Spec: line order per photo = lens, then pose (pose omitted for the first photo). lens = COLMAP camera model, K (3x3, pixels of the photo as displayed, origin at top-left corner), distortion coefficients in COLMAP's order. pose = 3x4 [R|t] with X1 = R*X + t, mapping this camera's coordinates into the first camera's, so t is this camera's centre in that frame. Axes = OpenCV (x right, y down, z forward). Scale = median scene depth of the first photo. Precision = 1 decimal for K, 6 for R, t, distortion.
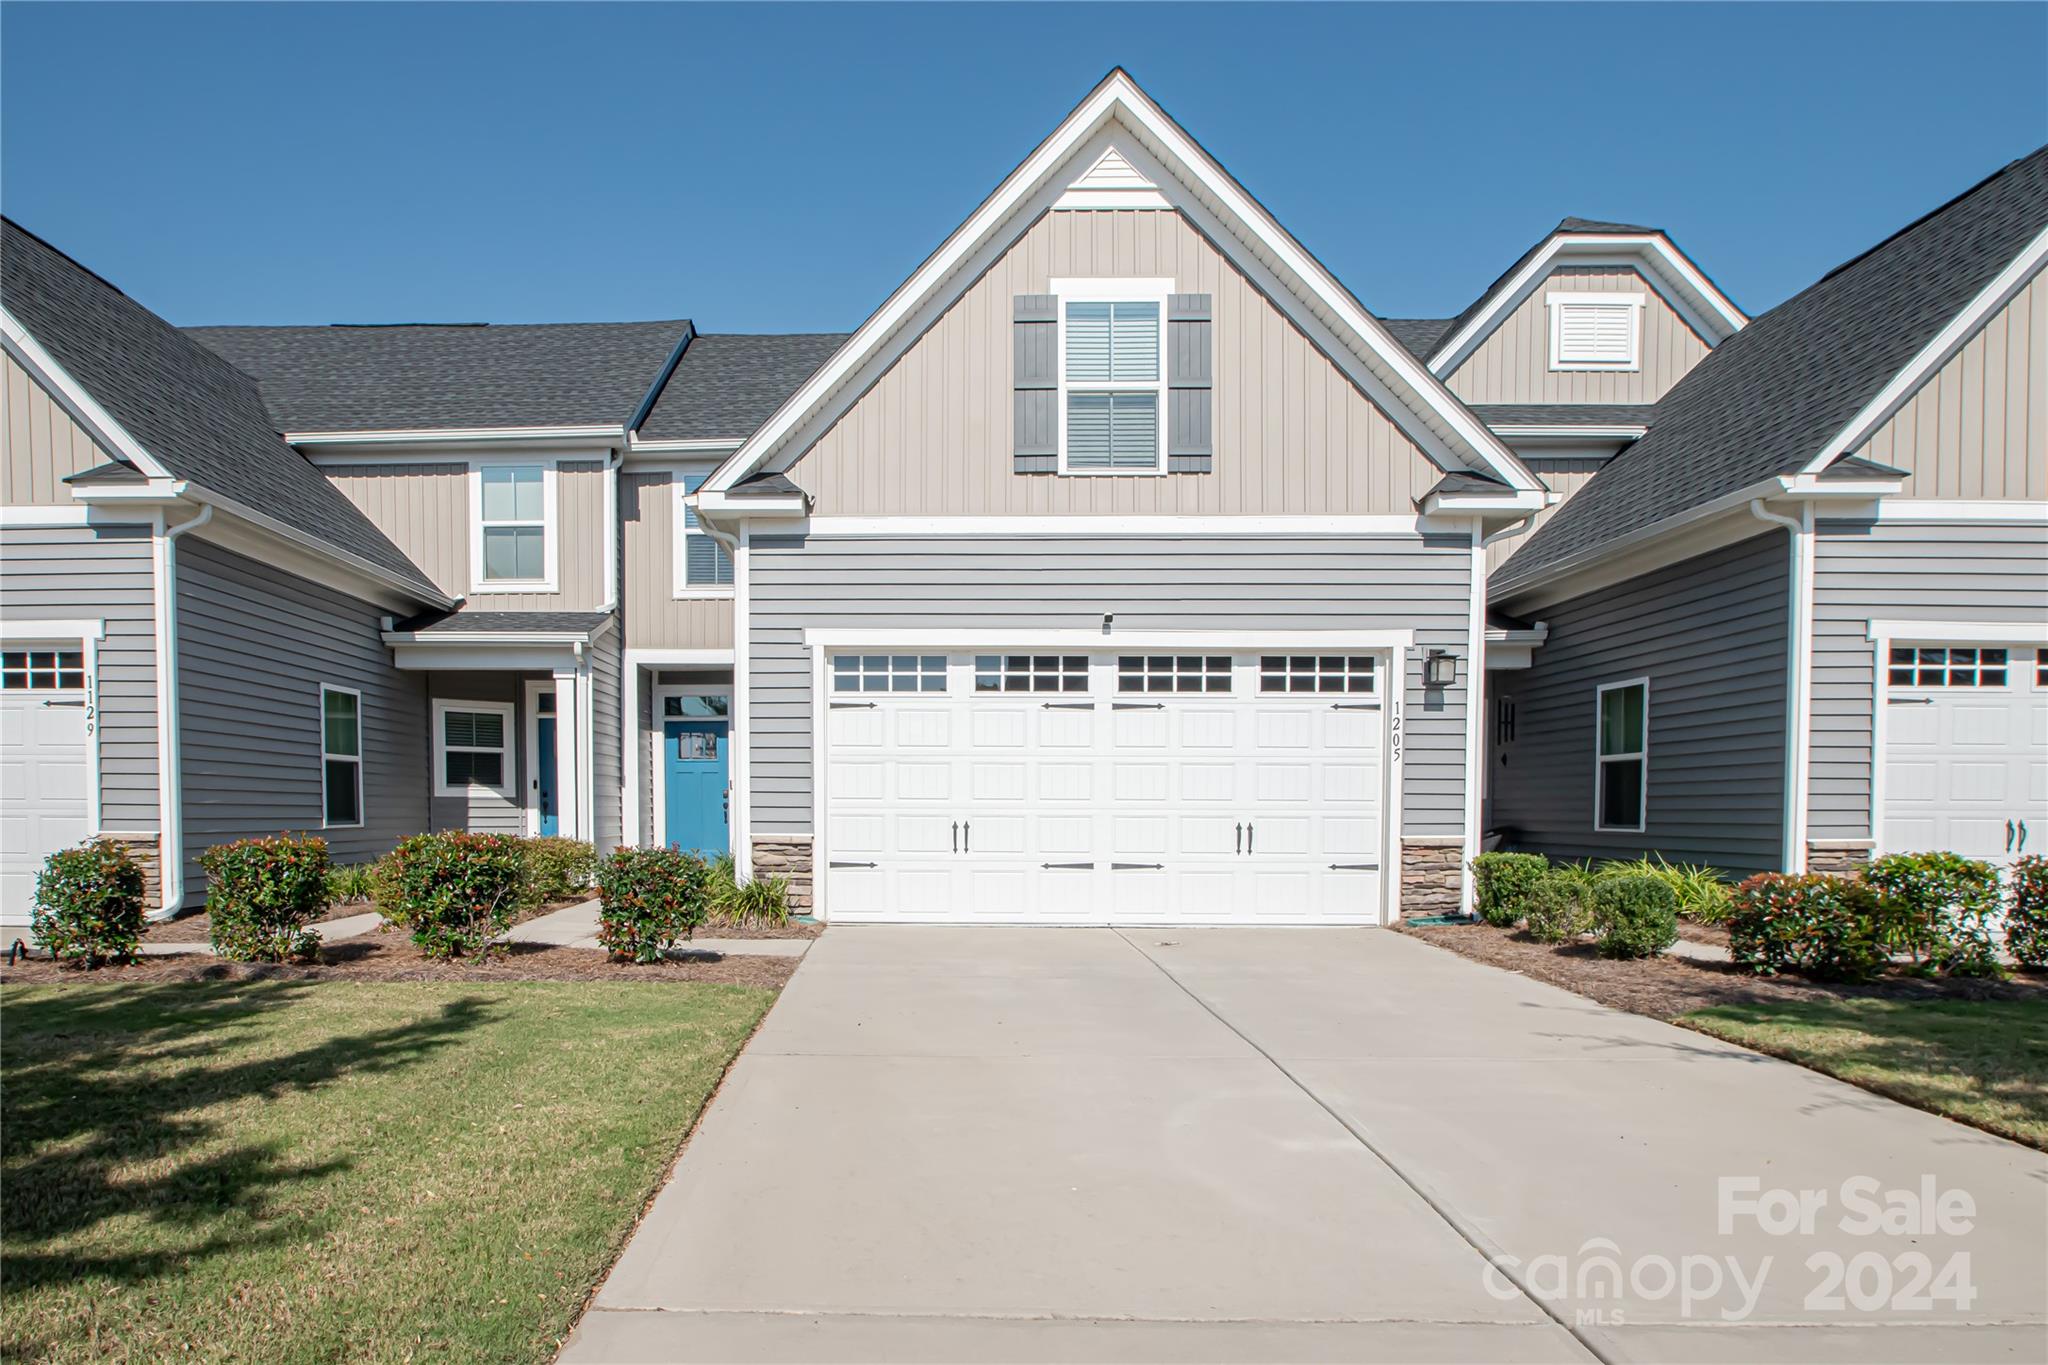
lens RADIAL K [[1136.3, 0, 1018.8], [0, 1136.3, 667.5], [0, 0, 1]] dist [-0.004702, -0.002088]
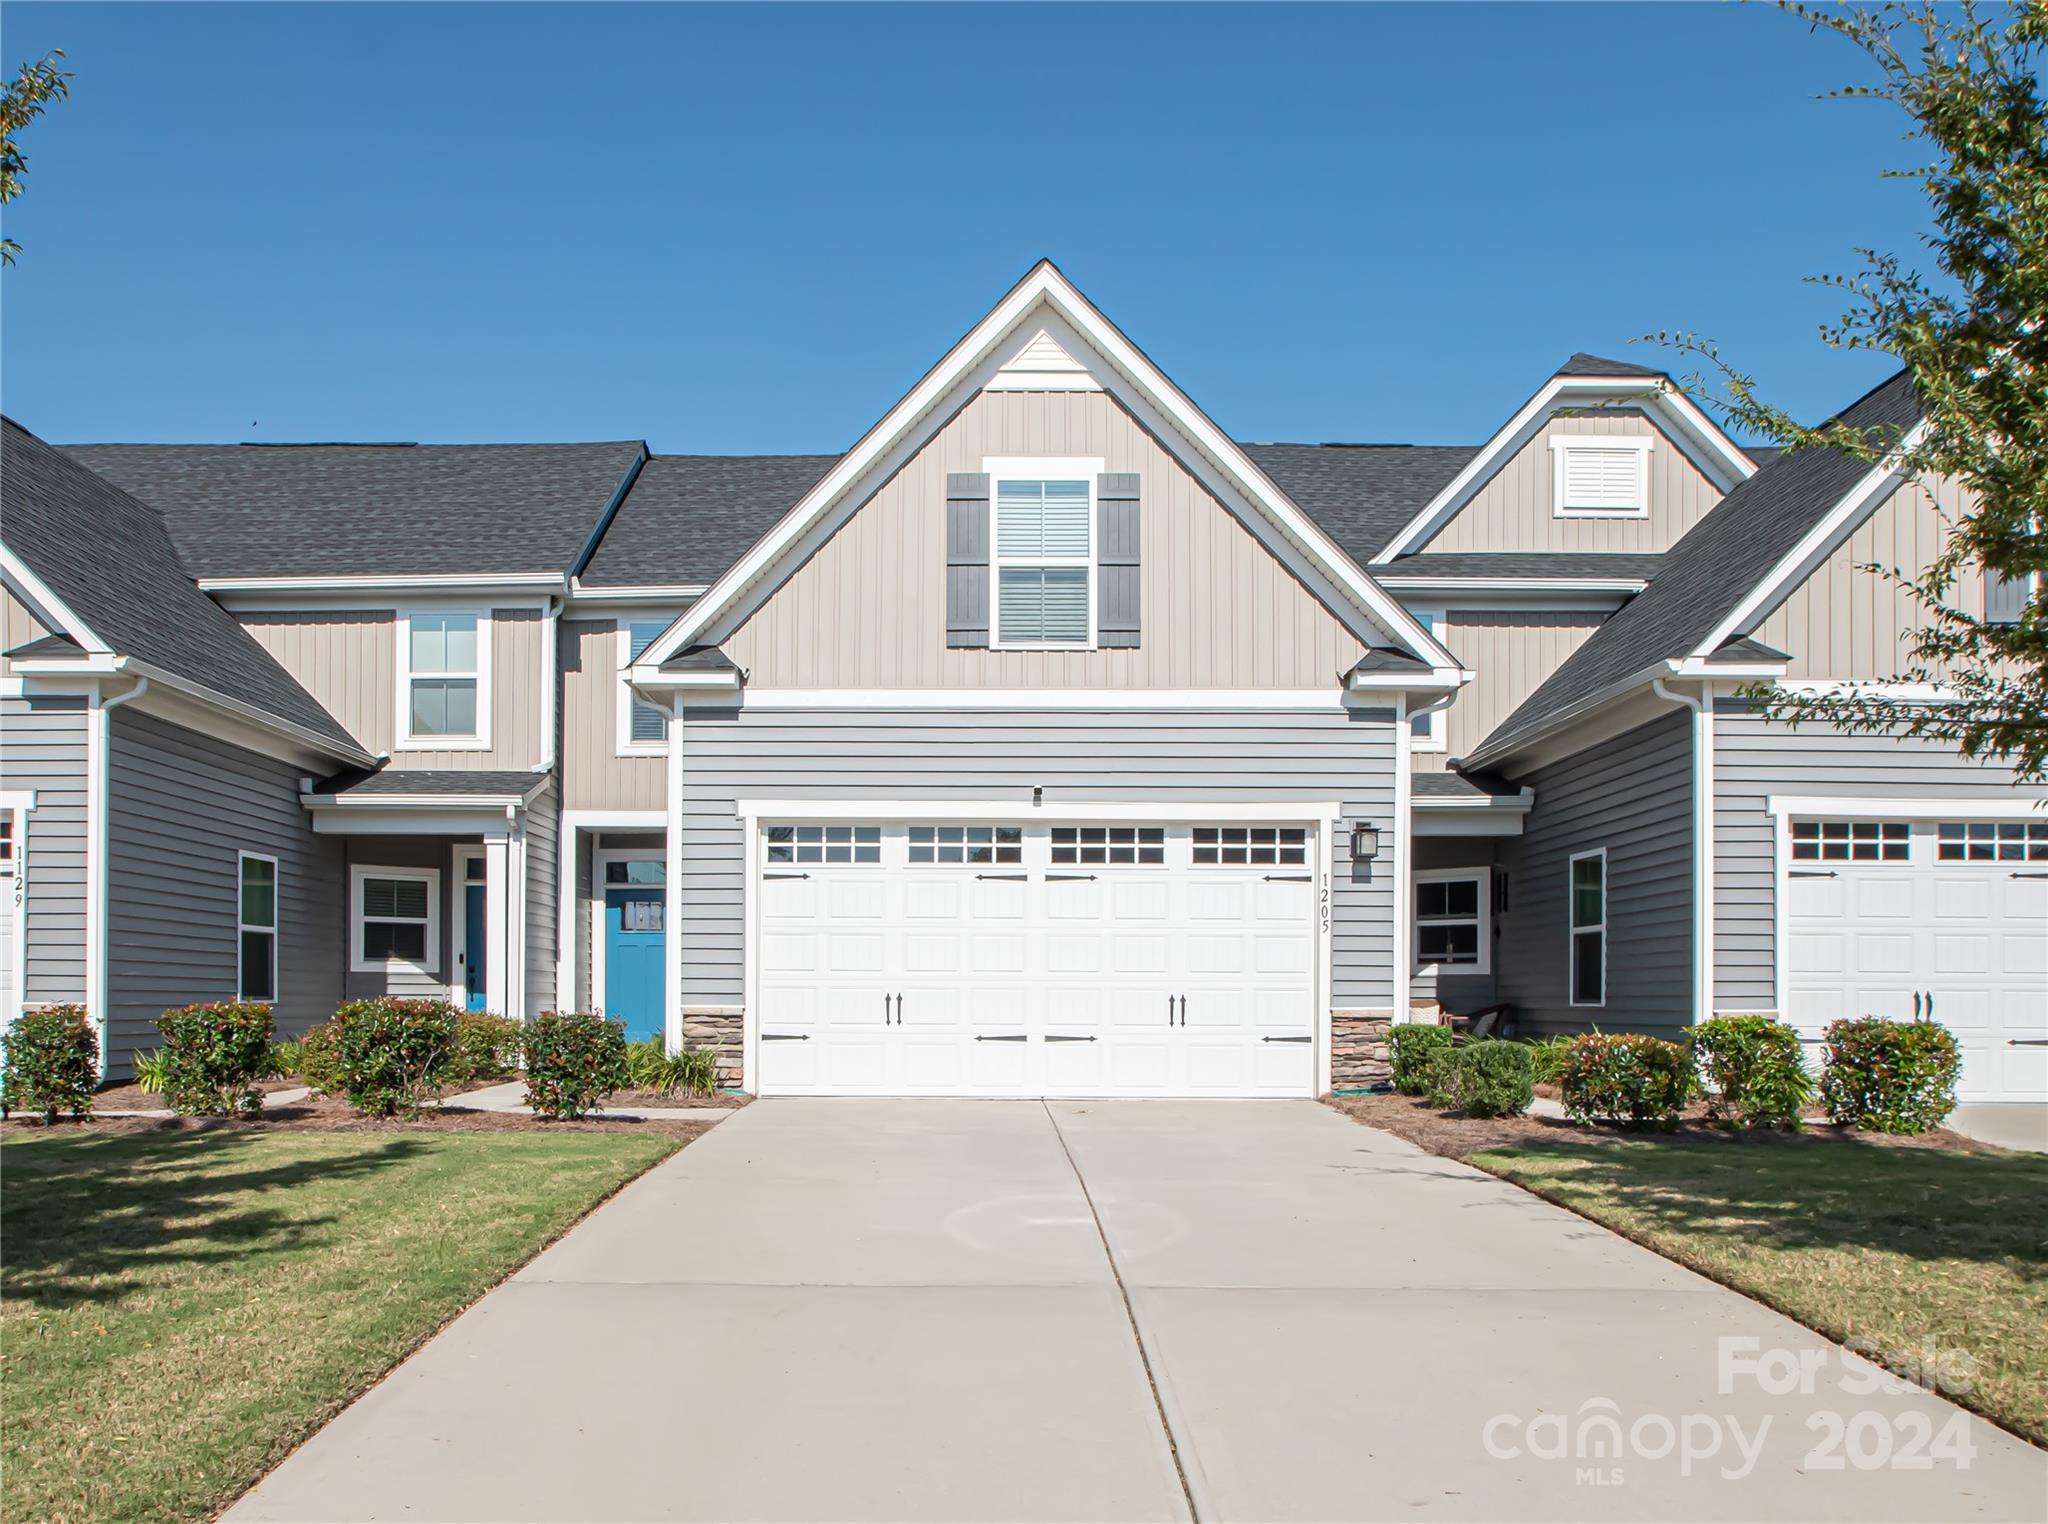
lens RADIAL K [[1281.7, 0, 1028.7], [0, 1281.7, 778.7], [0, 0, 1]] dist [-0.002562, 0.000586]
pose [[0.999913, 0.002384, 0.012962, 0.054118], [-0.001888, 0.999270, -0.038157, -0.010227], [-0.013044, 0.038129, 0.999188, -0.136249]]
